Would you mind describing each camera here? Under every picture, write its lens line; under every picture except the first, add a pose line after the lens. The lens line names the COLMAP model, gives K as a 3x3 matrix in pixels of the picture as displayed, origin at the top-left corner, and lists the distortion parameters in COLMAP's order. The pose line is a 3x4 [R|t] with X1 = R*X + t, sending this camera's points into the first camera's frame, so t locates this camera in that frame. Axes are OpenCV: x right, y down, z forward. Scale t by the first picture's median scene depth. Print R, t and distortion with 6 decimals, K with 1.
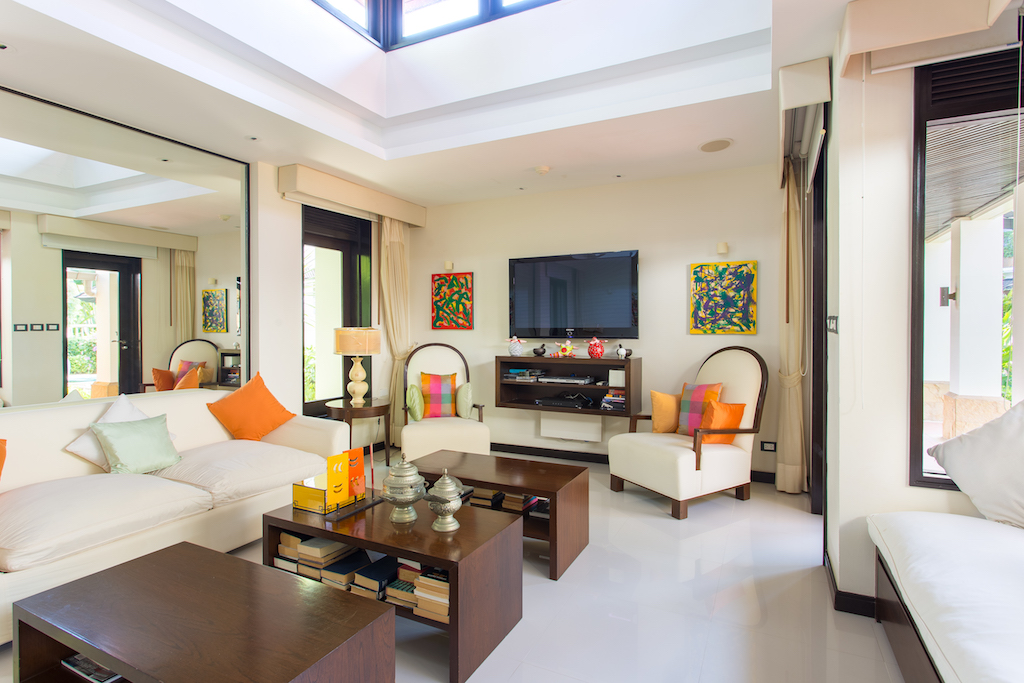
lens RADIAL K [[529.6, 0, 510.3], [0, 529.6, 340.2], [0, 0, 1]] dist [-0.006556, 0.000049]
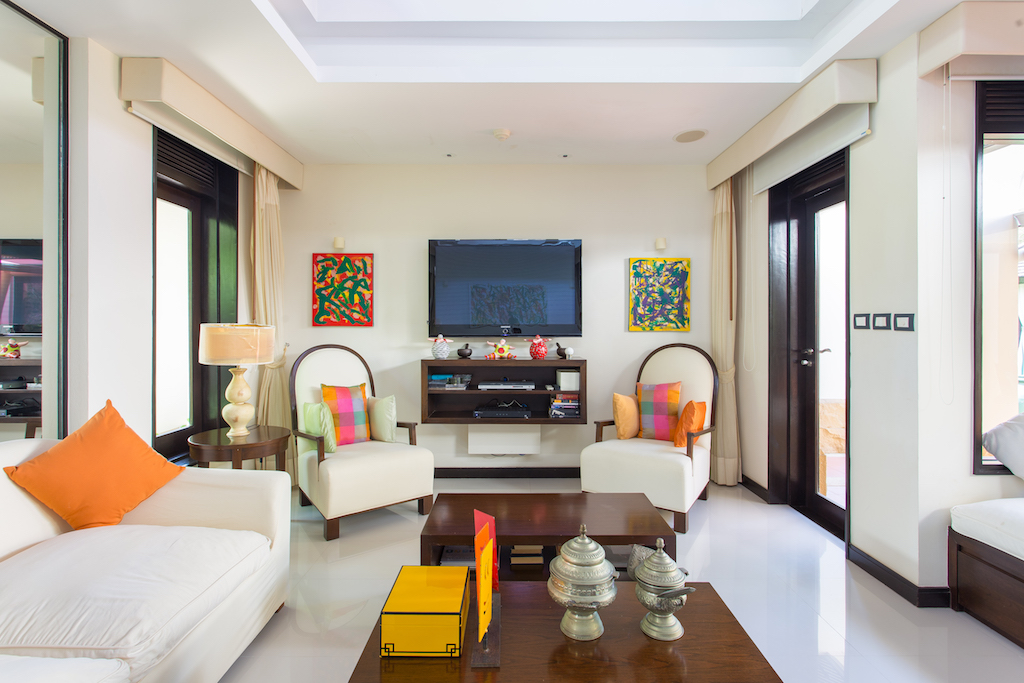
lens RADIAL K [[529.6, 0, 512.1], [0, 529.6, 331.3], [0, 0, 1]] dist [-0.006556, 0.000049]
pose [[0.894420, -0.003914, 0.447211, -0.279449], [0.008423, 0.999932, -0.008094, -0.005626], [-0.447149, 0.011006, 0.894392, 0.240328]]
